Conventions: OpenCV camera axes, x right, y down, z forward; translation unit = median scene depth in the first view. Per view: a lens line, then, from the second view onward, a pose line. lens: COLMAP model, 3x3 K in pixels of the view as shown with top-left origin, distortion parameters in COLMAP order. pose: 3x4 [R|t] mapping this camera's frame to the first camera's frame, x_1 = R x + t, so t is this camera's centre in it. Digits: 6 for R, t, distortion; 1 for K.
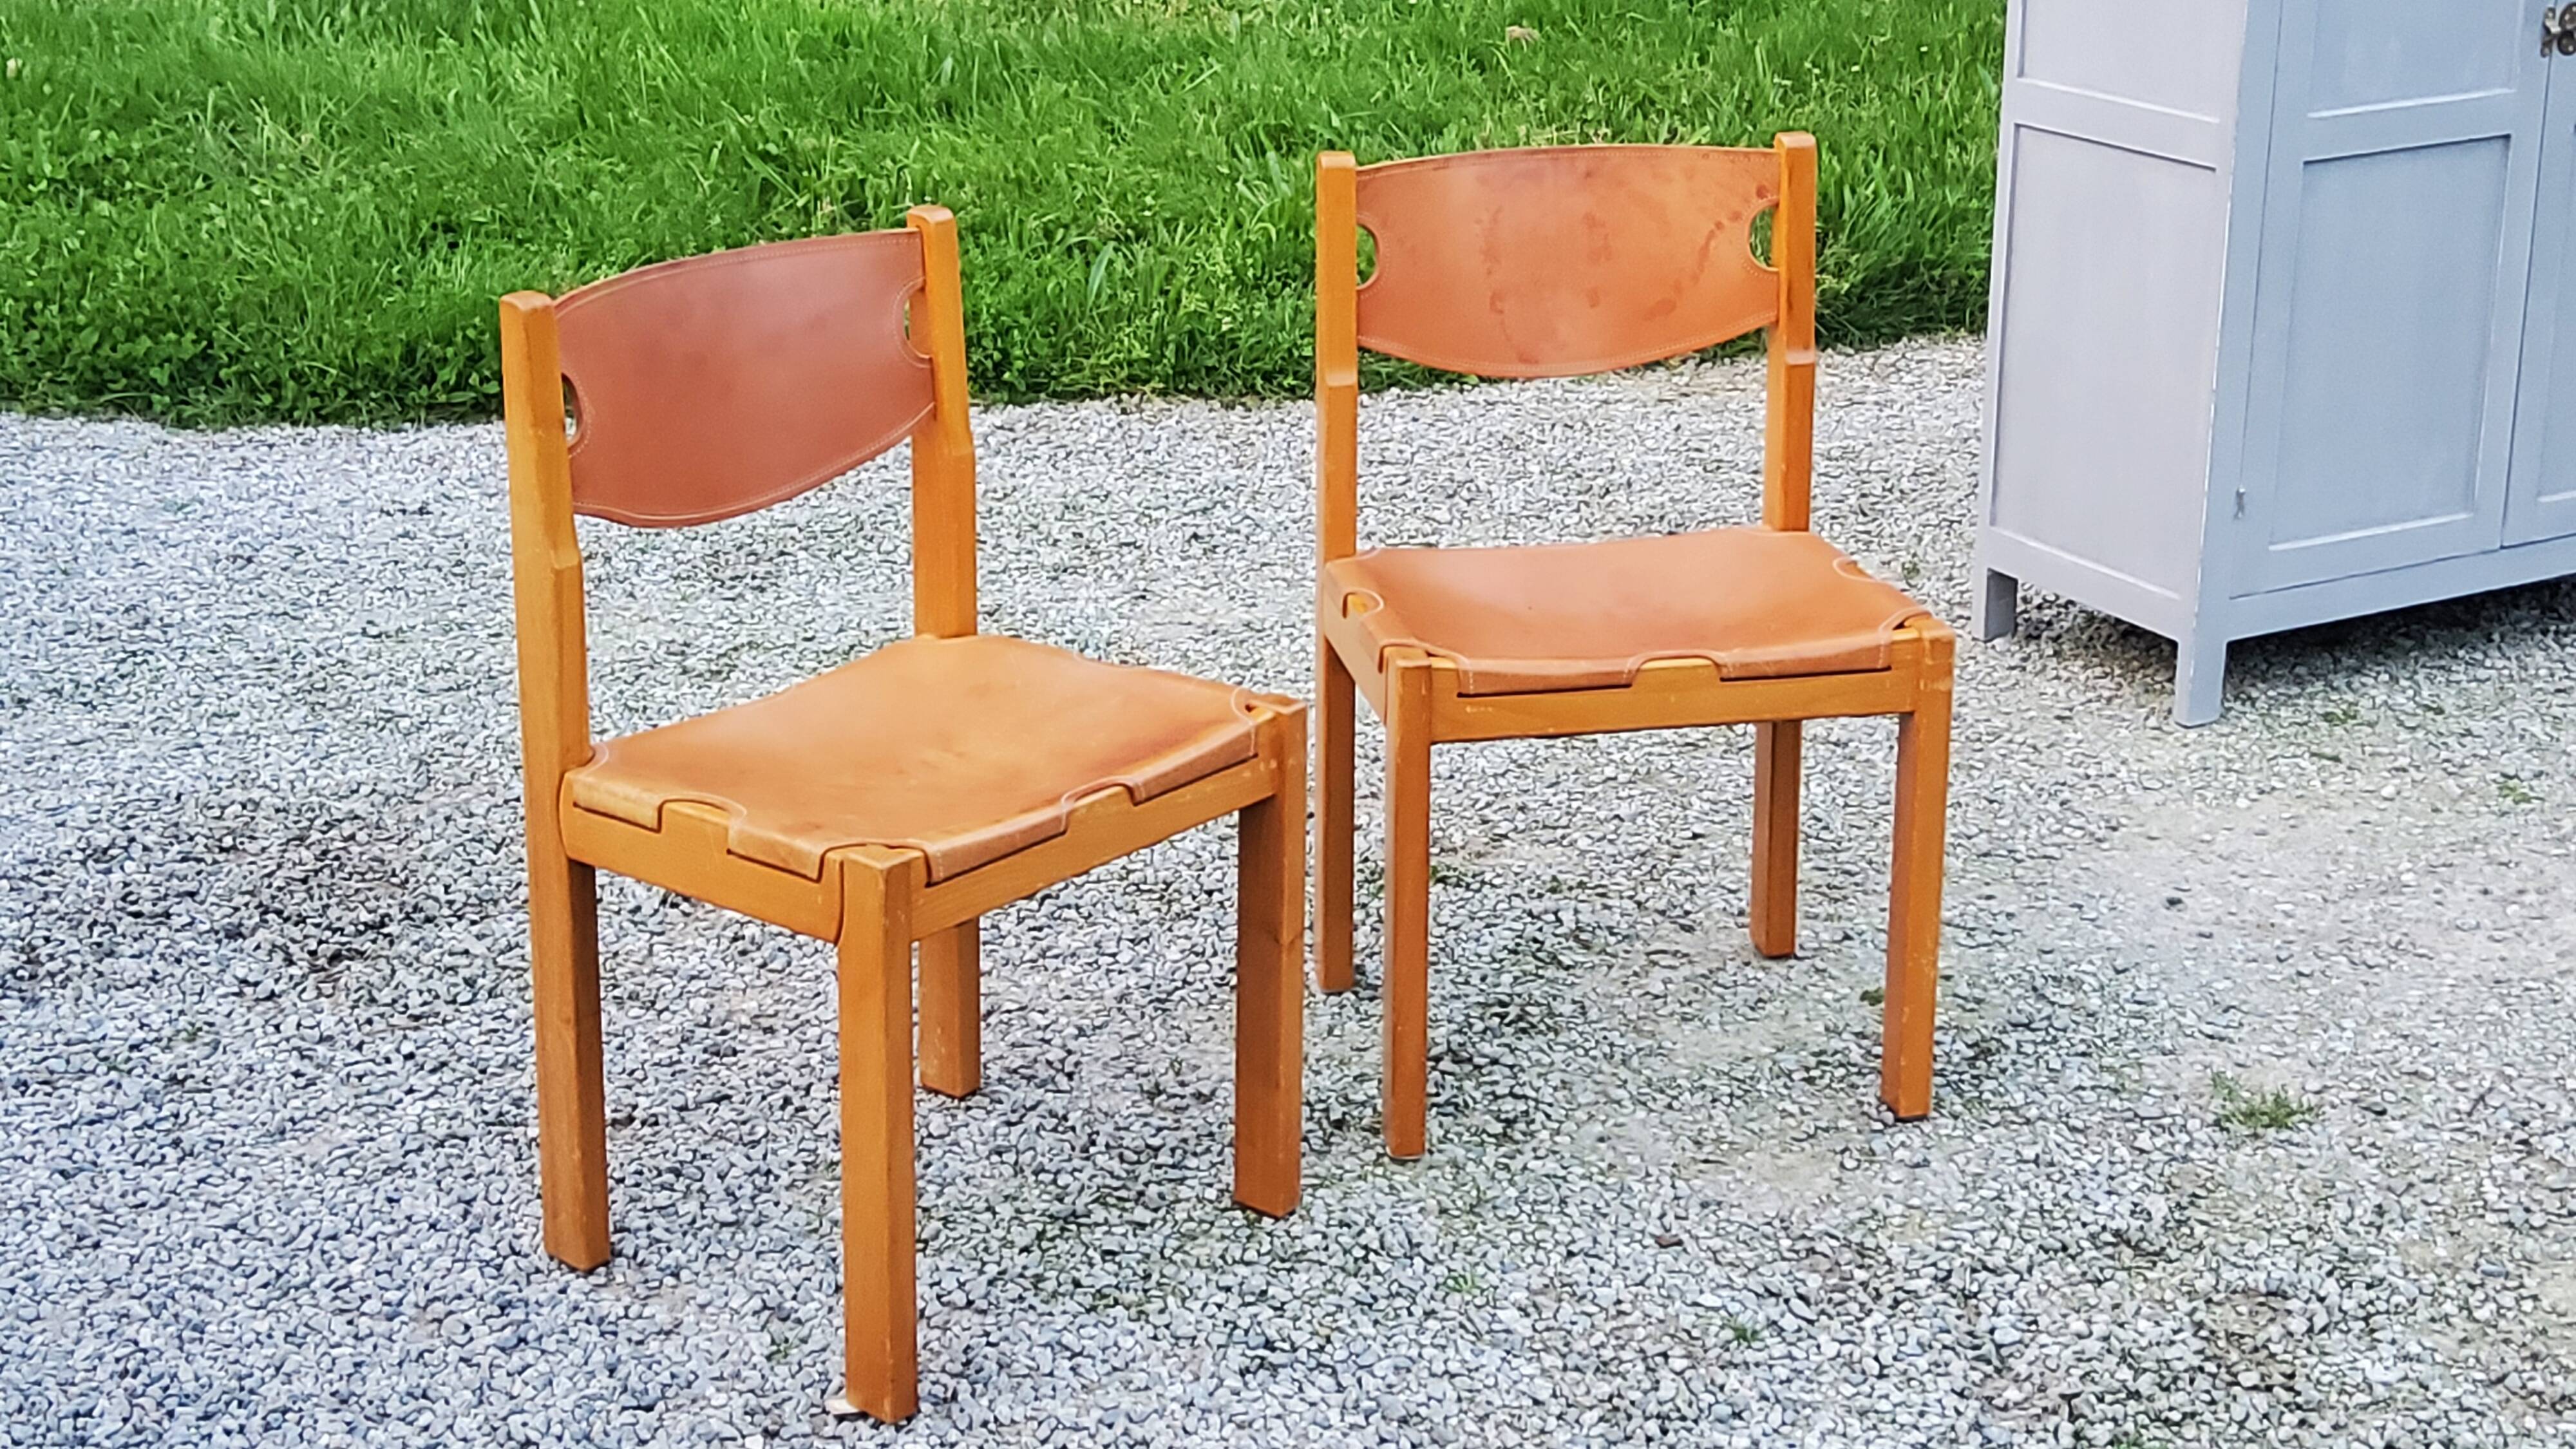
lens RADIAL K [[3845.1, 0, 1270.2], [0, 3845.1, 715.8], [0, 0, 1]] dist [0.111465, 0.000000]
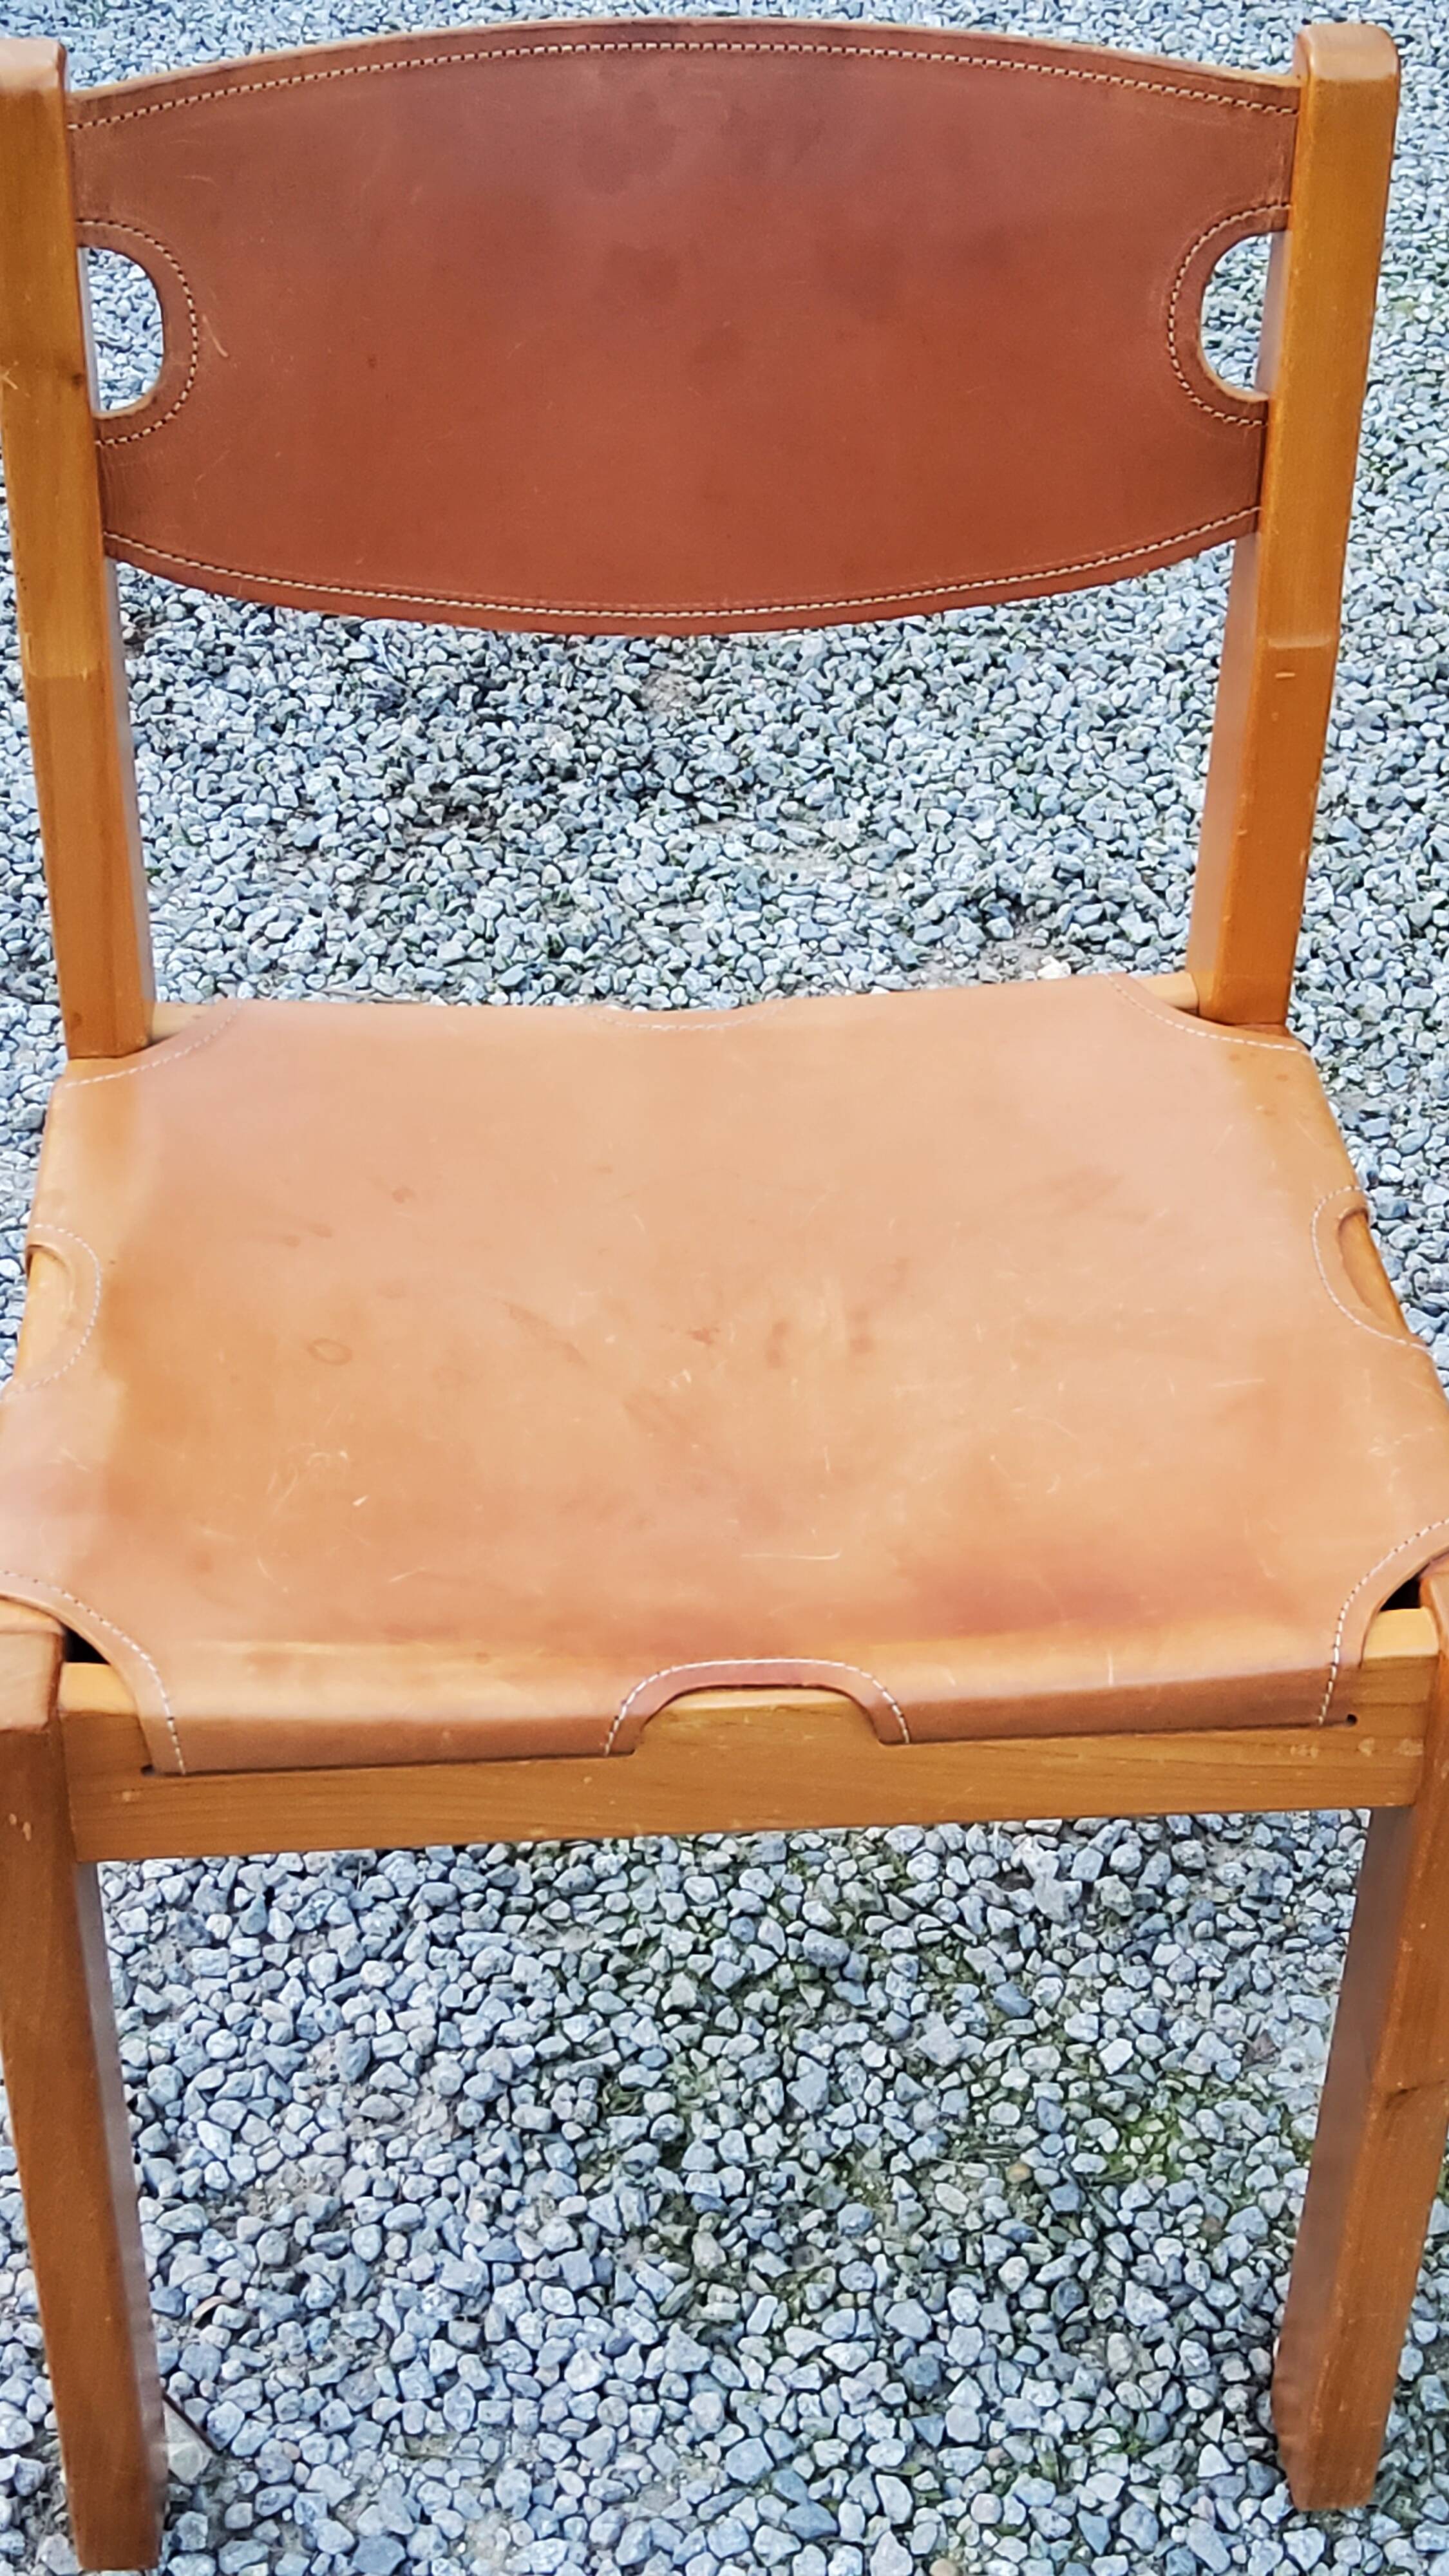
lens RADIAL K [[3845.1, 0, 723.7], [0, 3845.1, 1301.0], [0, 0, 1]] dist [0.111465, 0.000000]
pose [[0.751659, 0.436698, -0.494270, 0.143440], [-0.227635, 0.875123, 0.427014, -0.154877], [0.619024, -0.208456, 0.757203, 0.579634]]
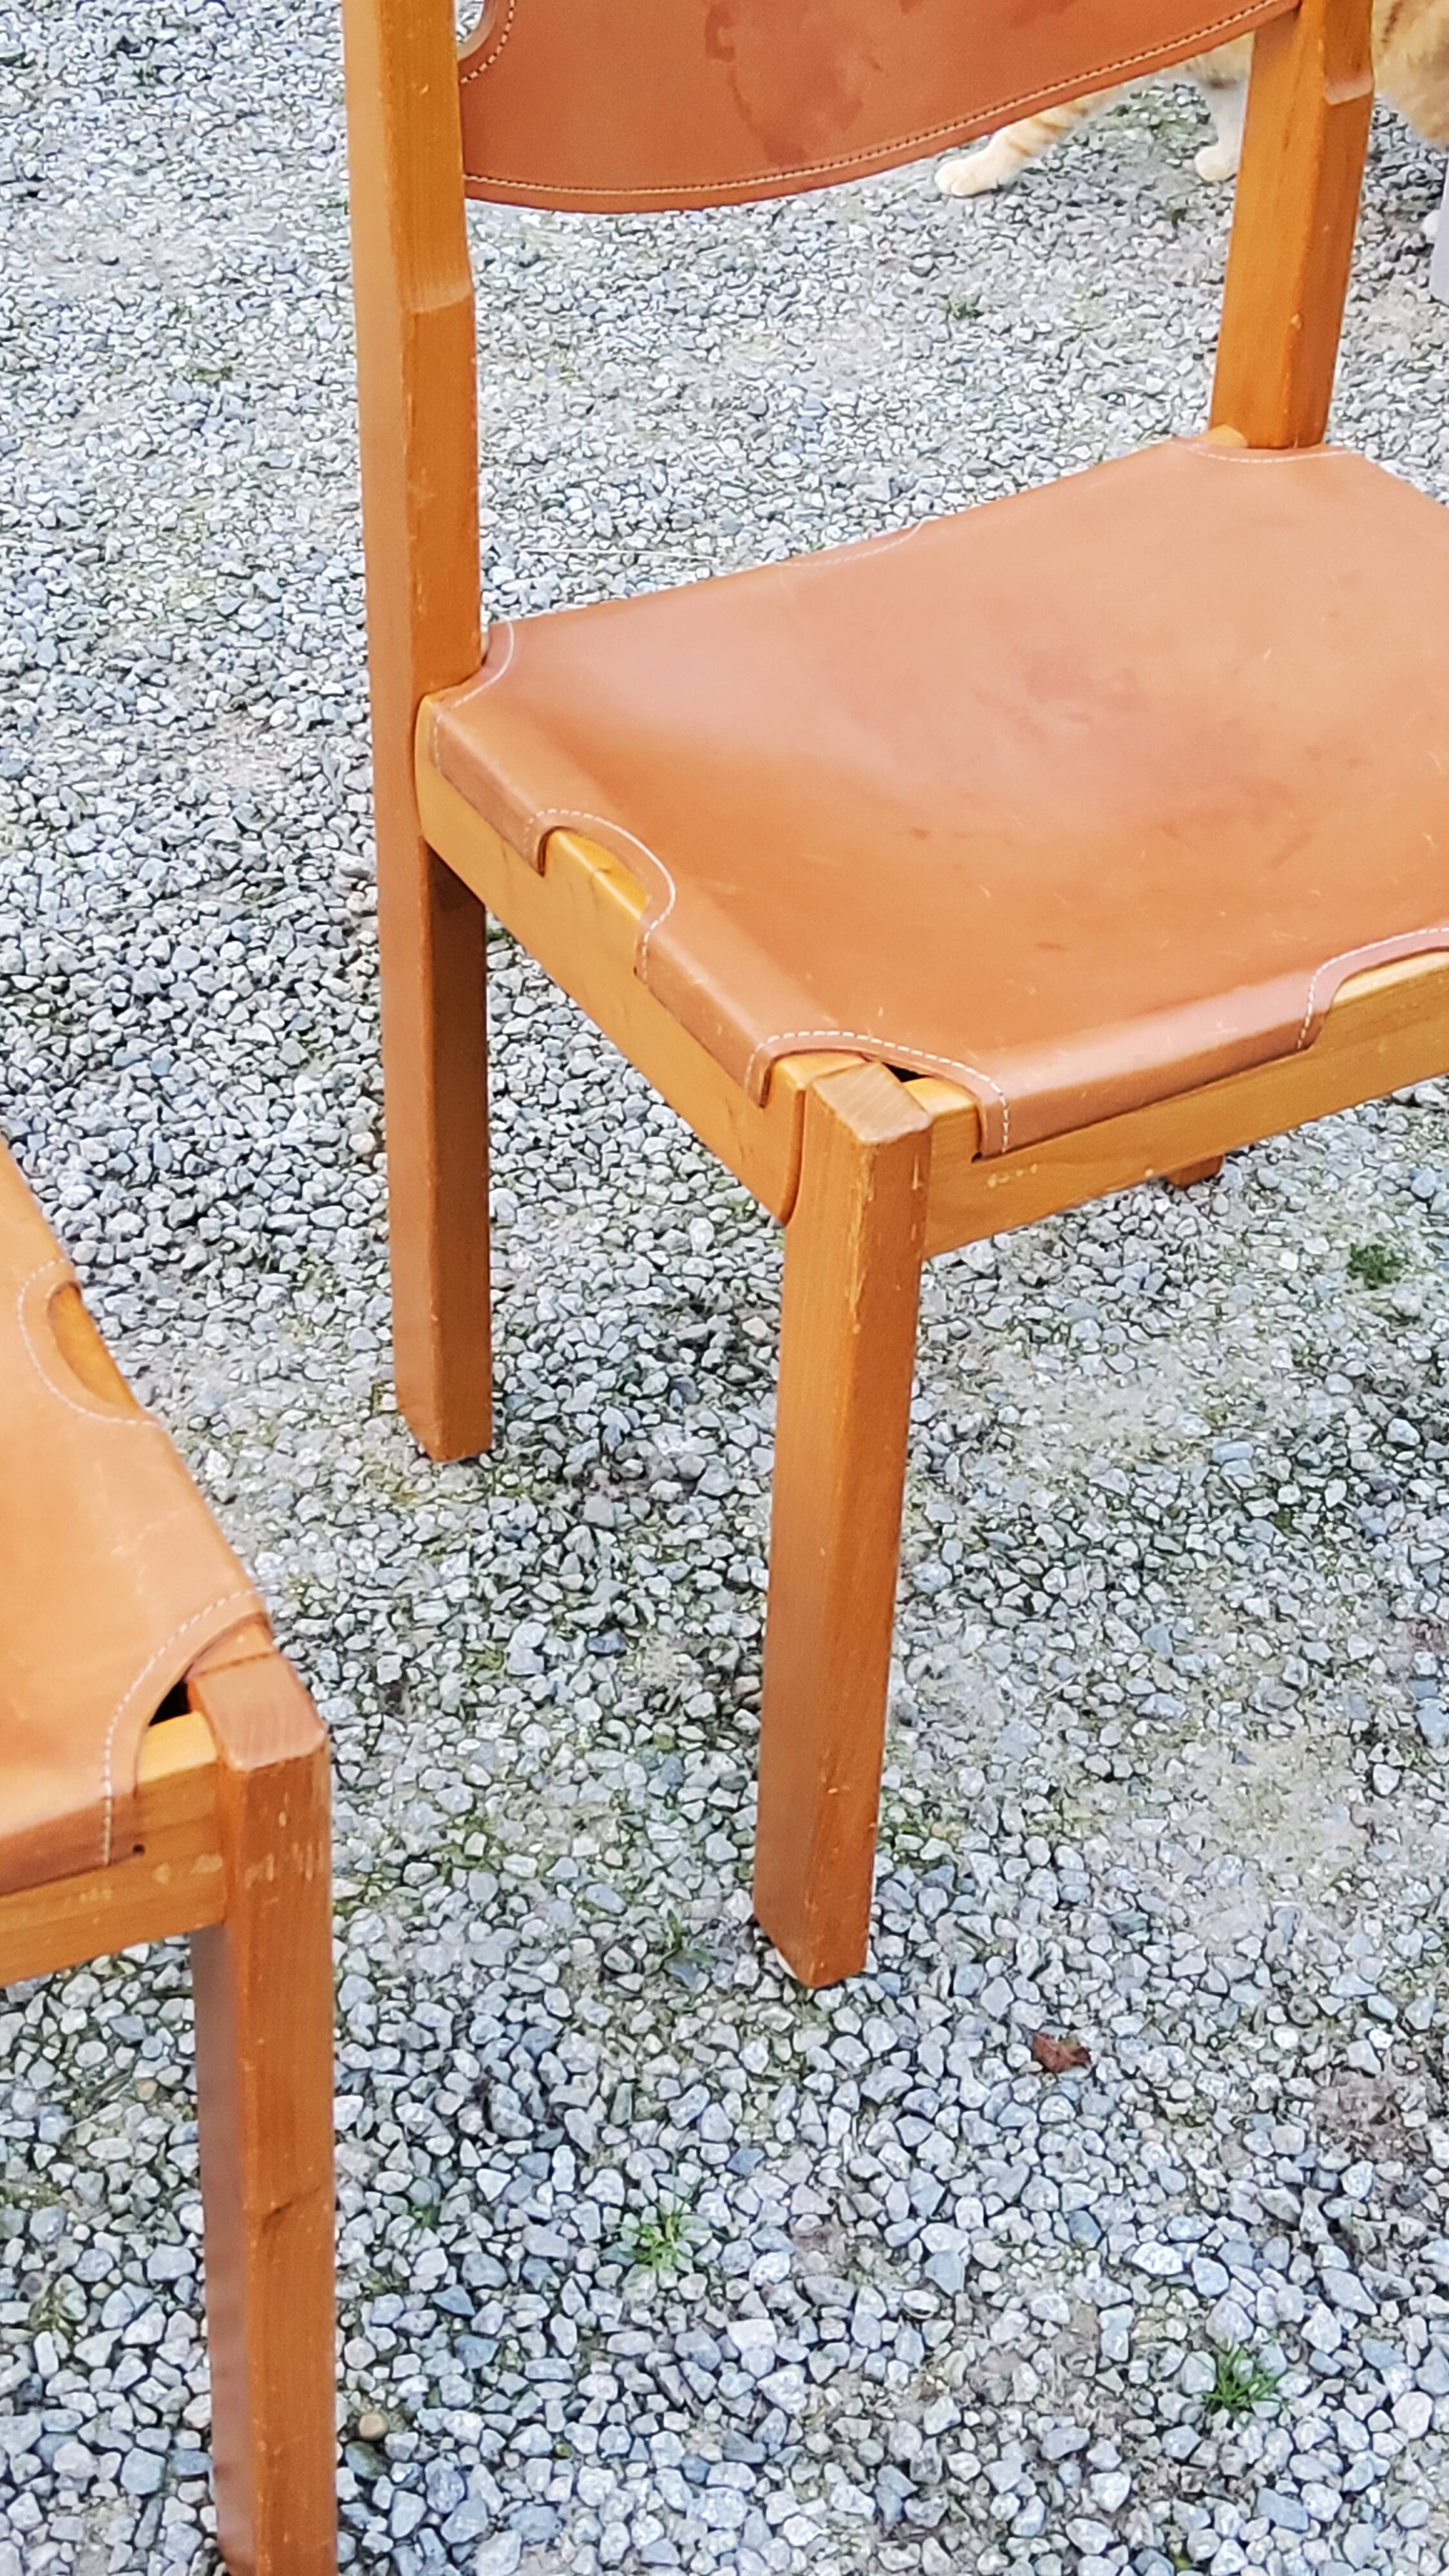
lens RADIAL K [[3845.1, 0, 766.9], [0, 3845.1, 1266.0], [0, 0, 1]] dist [0.111465, 0.000000]
pose [[0.993997, -0.031892, 0.104657, 0.015042], [-0.007914, 0.933109, 0.359505, -0.129395], [-0.109122, -0.358175, 0.927255, 0.533348]]
